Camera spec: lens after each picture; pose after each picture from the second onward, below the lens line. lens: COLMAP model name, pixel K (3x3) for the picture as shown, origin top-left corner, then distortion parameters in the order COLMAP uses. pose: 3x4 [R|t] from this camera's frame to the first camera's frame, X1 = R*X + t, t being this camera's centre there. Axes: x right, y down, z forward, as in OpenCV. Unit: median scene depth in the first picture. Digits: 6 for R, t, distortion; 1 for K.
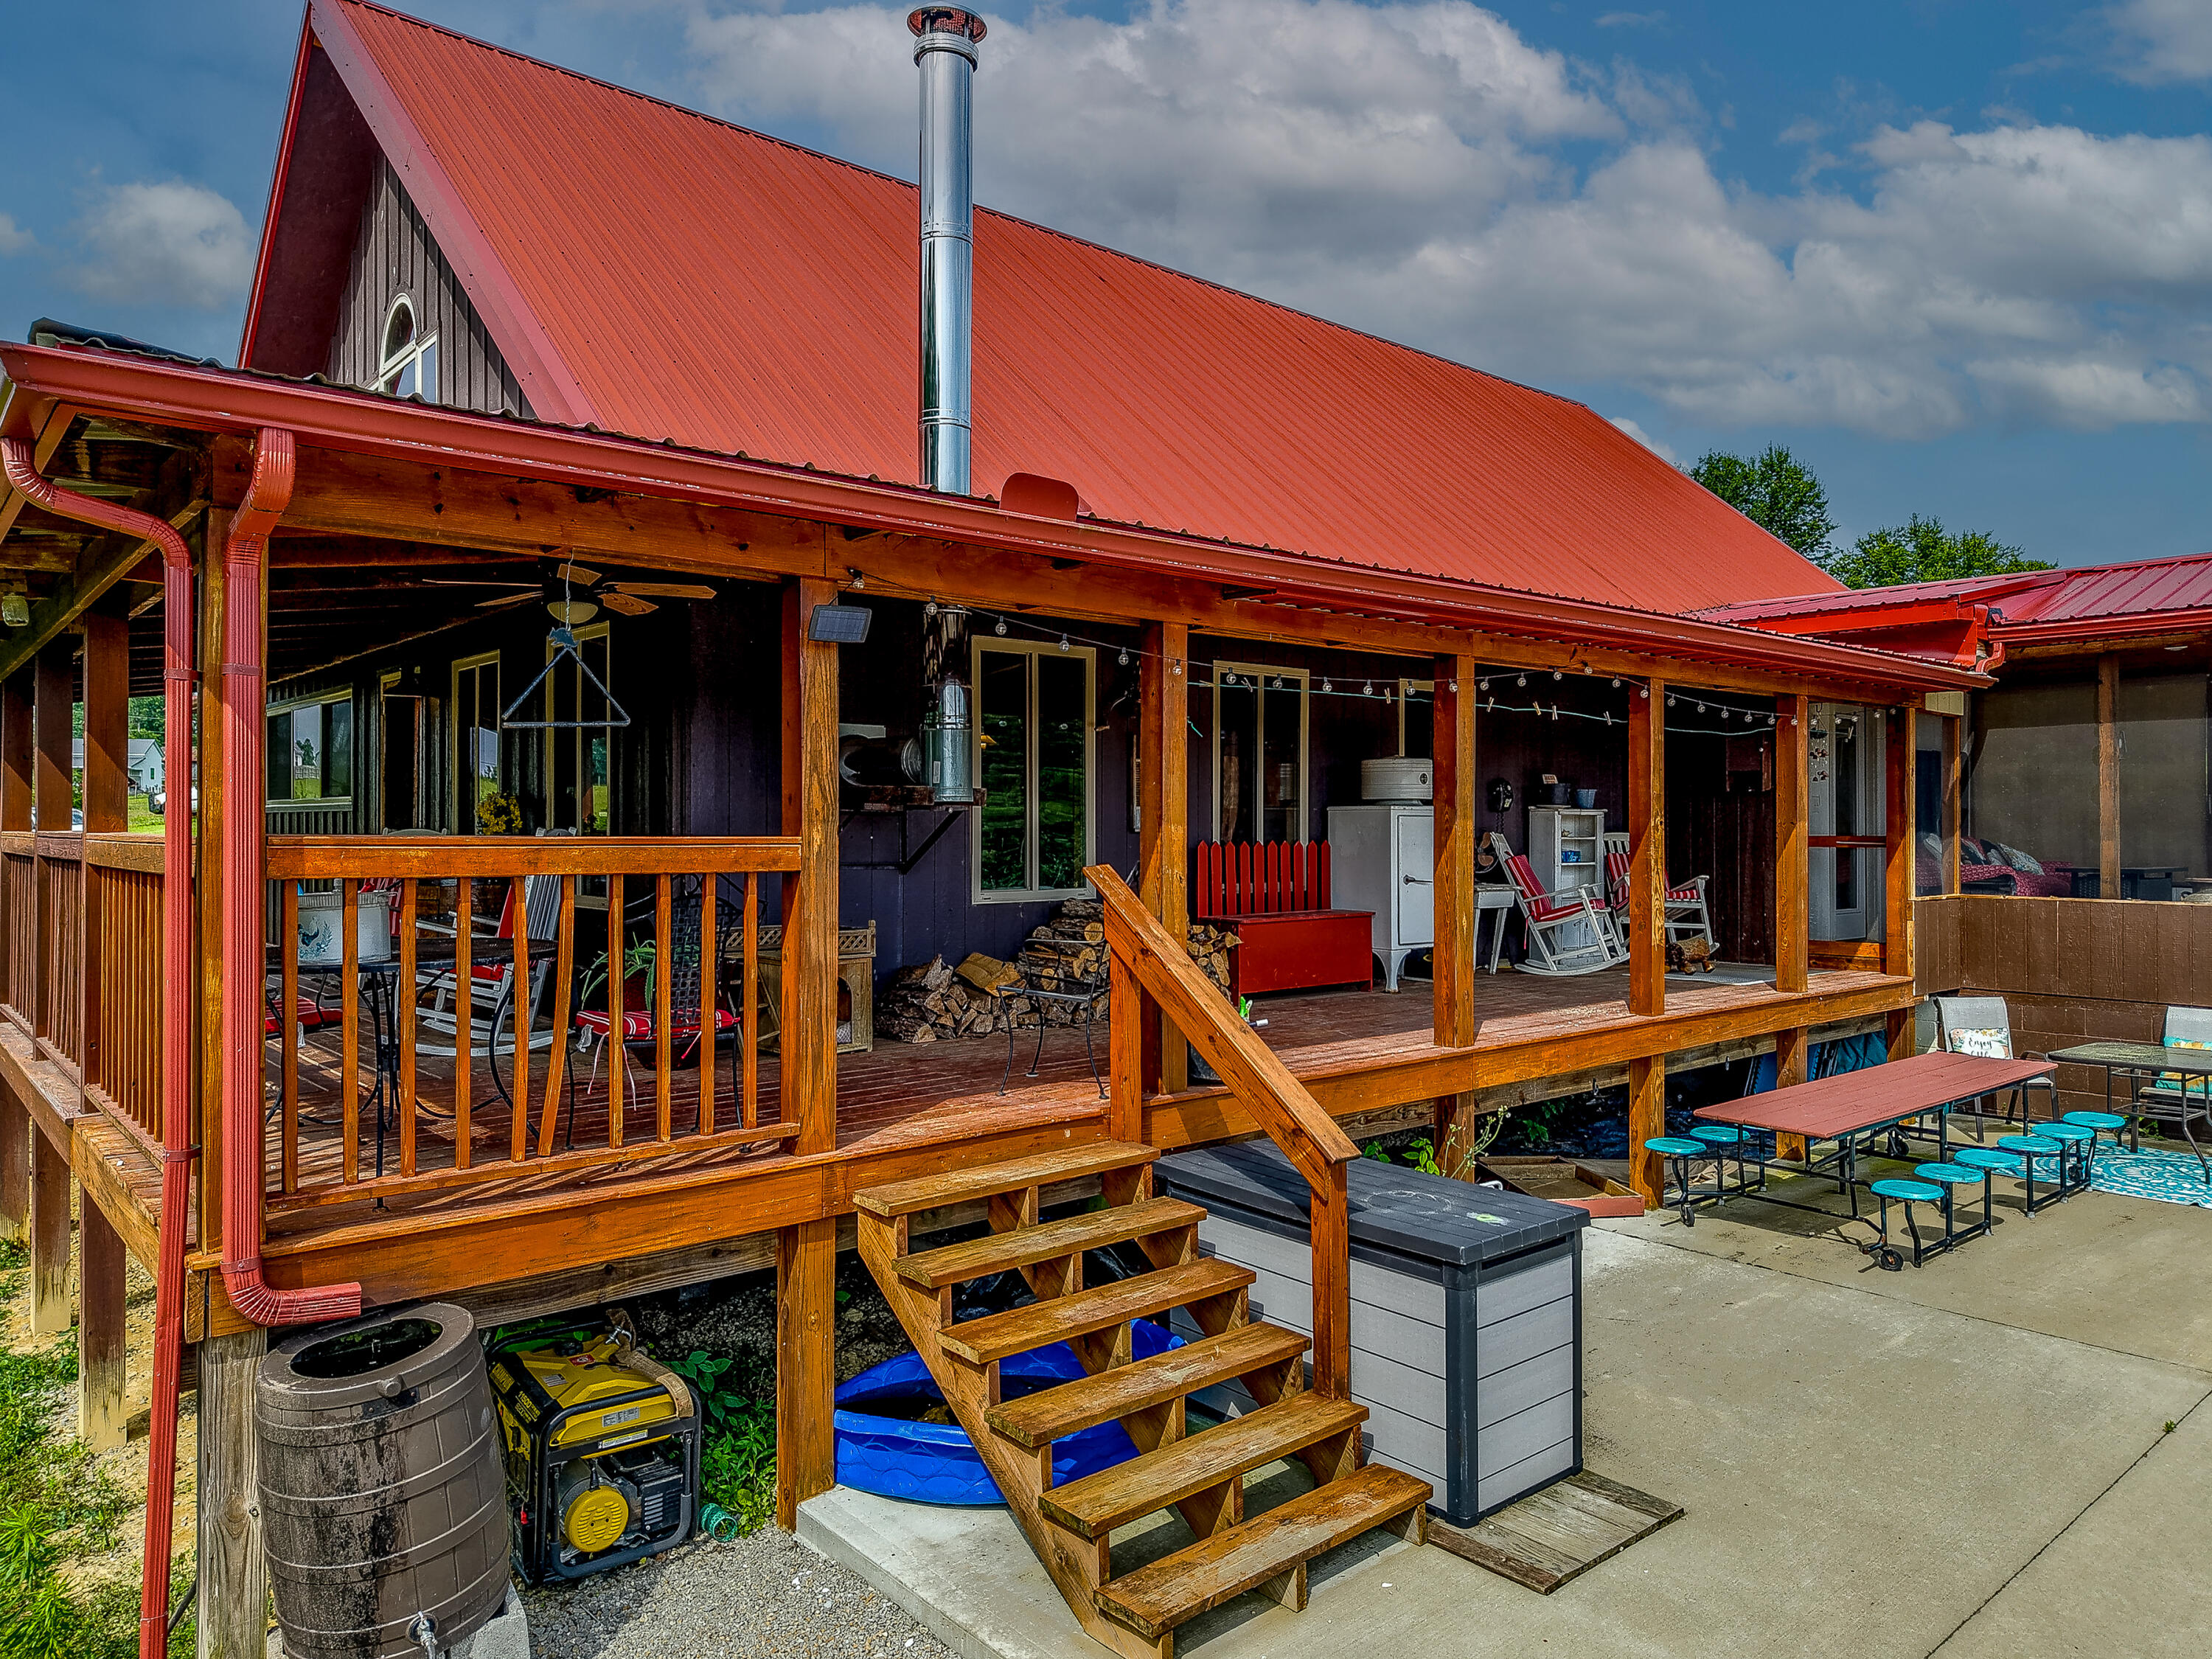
lens RADIAL K [[1466.6, 0, 1126.7], [0, 1466.6, 825.7], [0, 0, 1]] dist [0.065573, -0.001353]
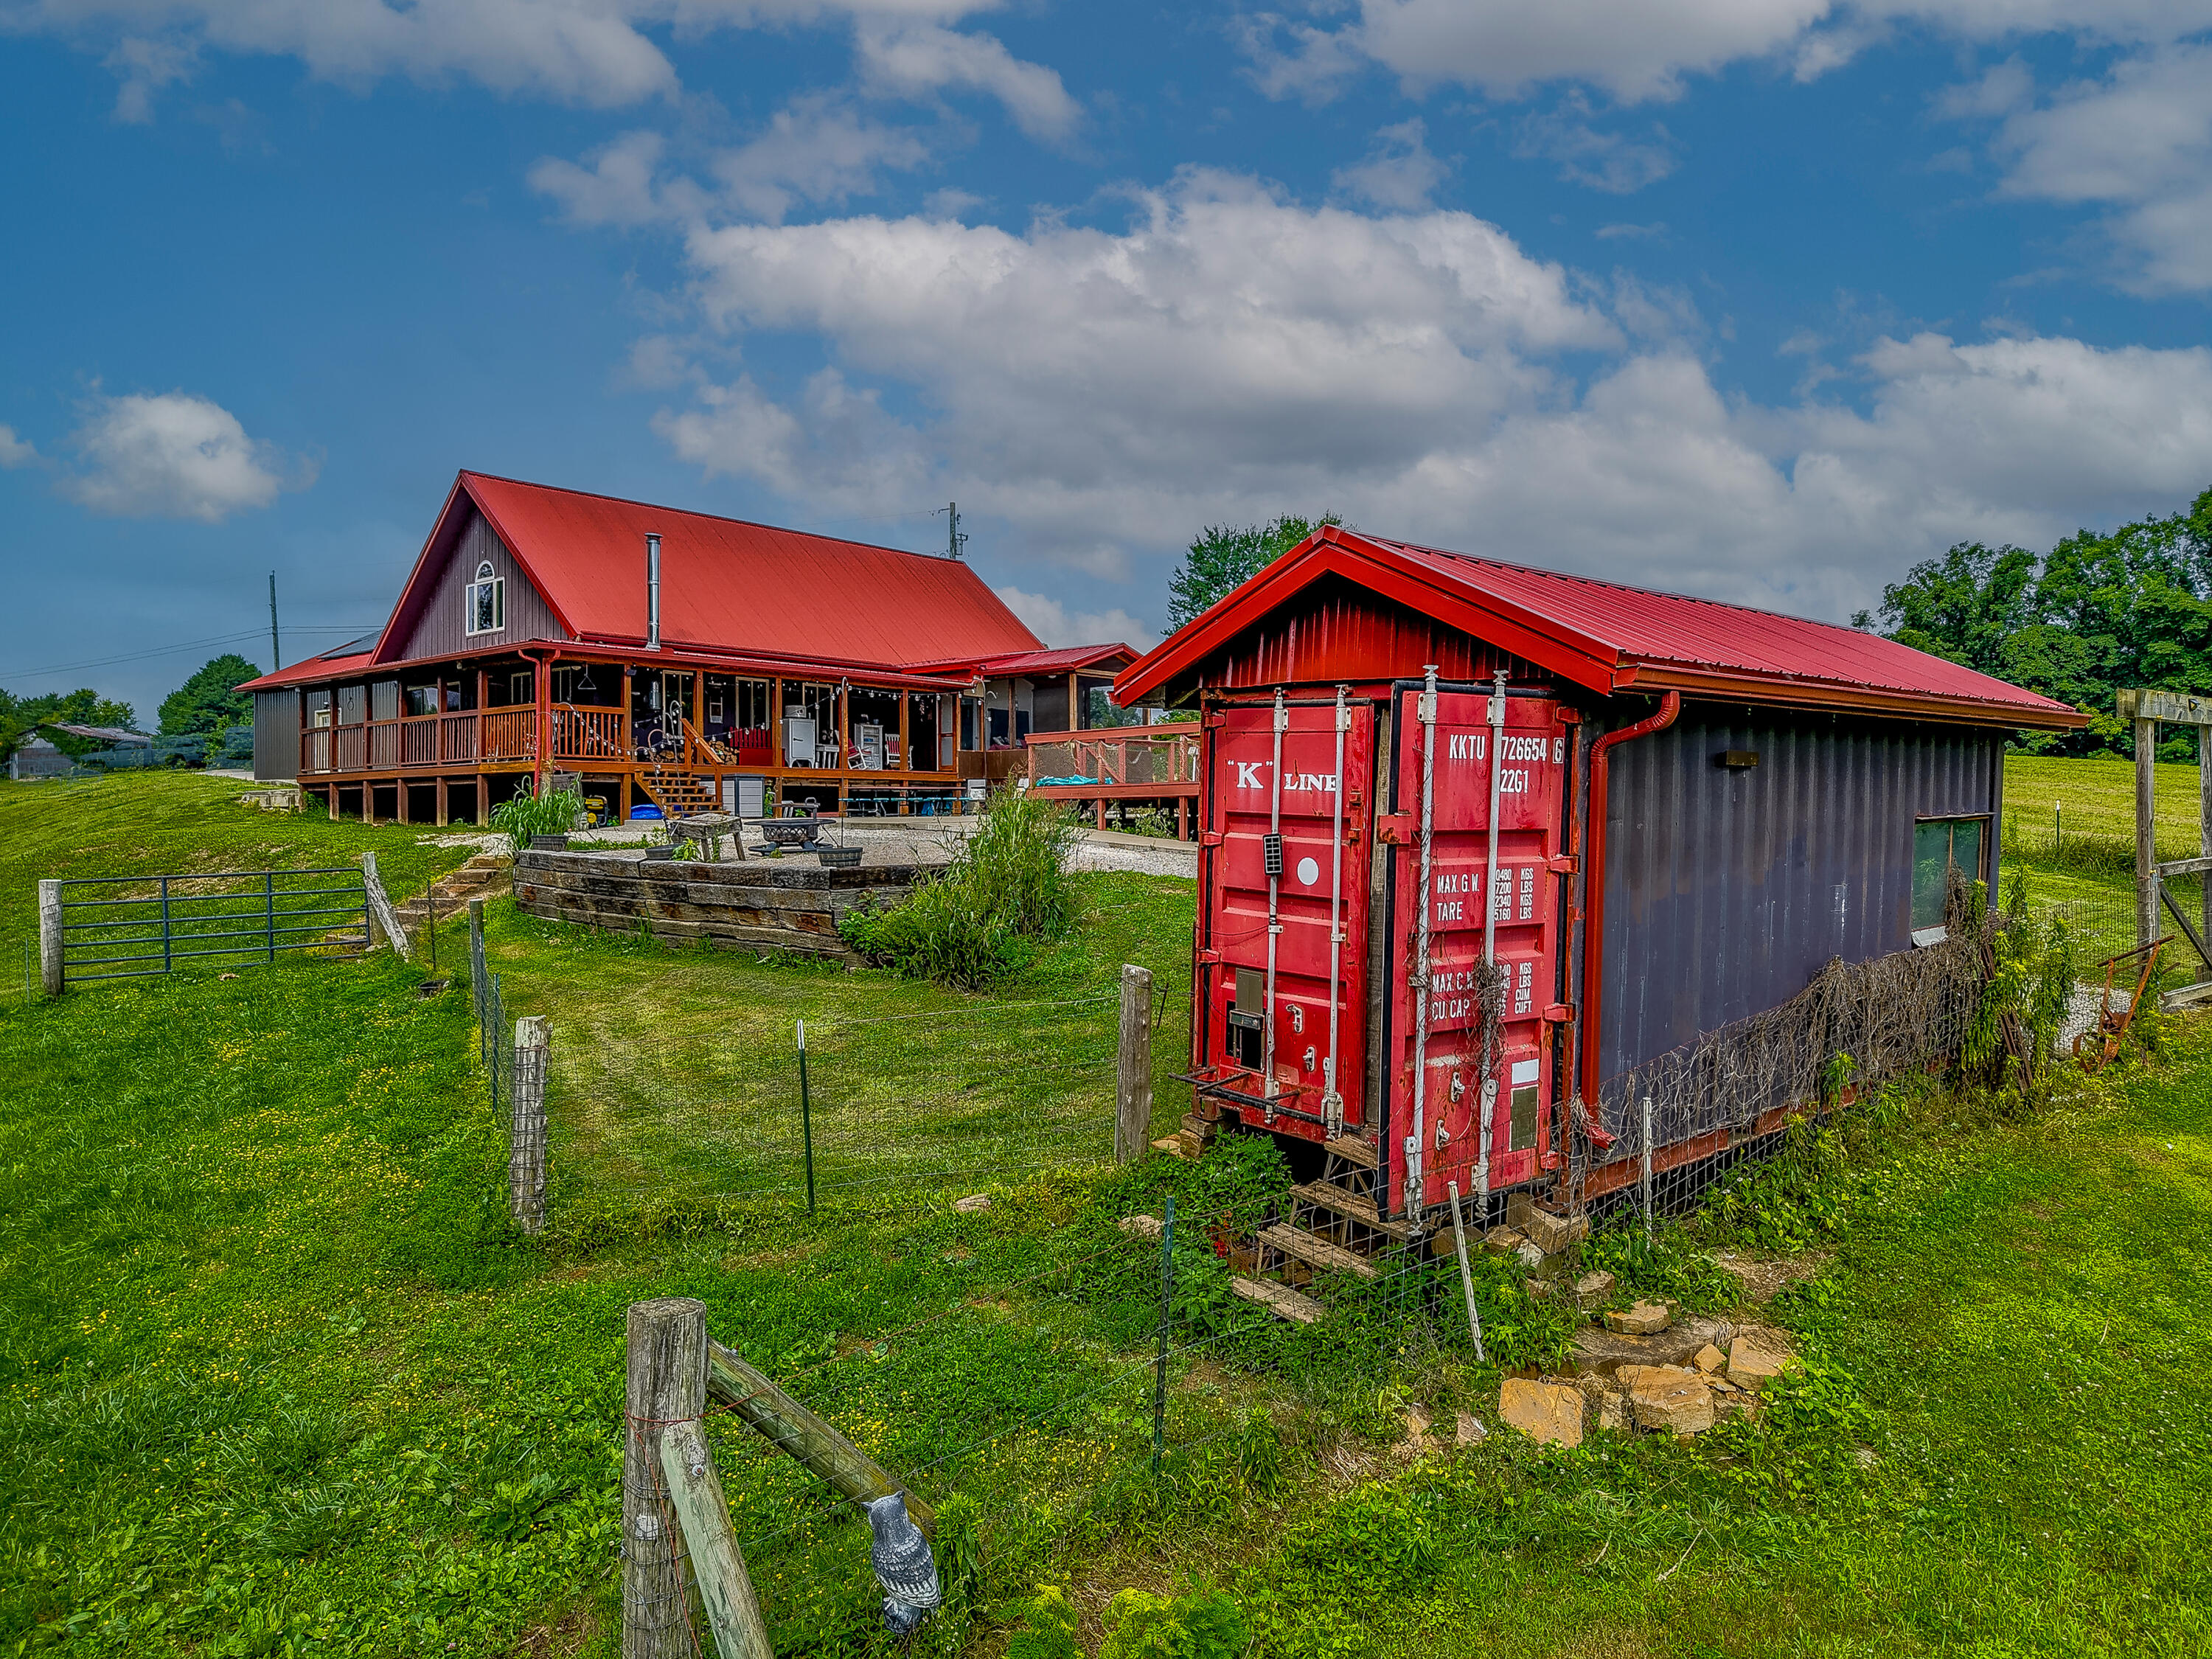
lens RADIAL K [[1480.8, 0, 1109.9], [0, 1480.8, 835.1], [0, 0, 1]] dist [0.025026, -0.018657]
pose [[0.990237, -0.002561, 0.139368, 0.545400], [0.001614, 0.999975, 0.006909, 0.298757], [-0.139382, -0.006617, 0.990217, -3.226753]]
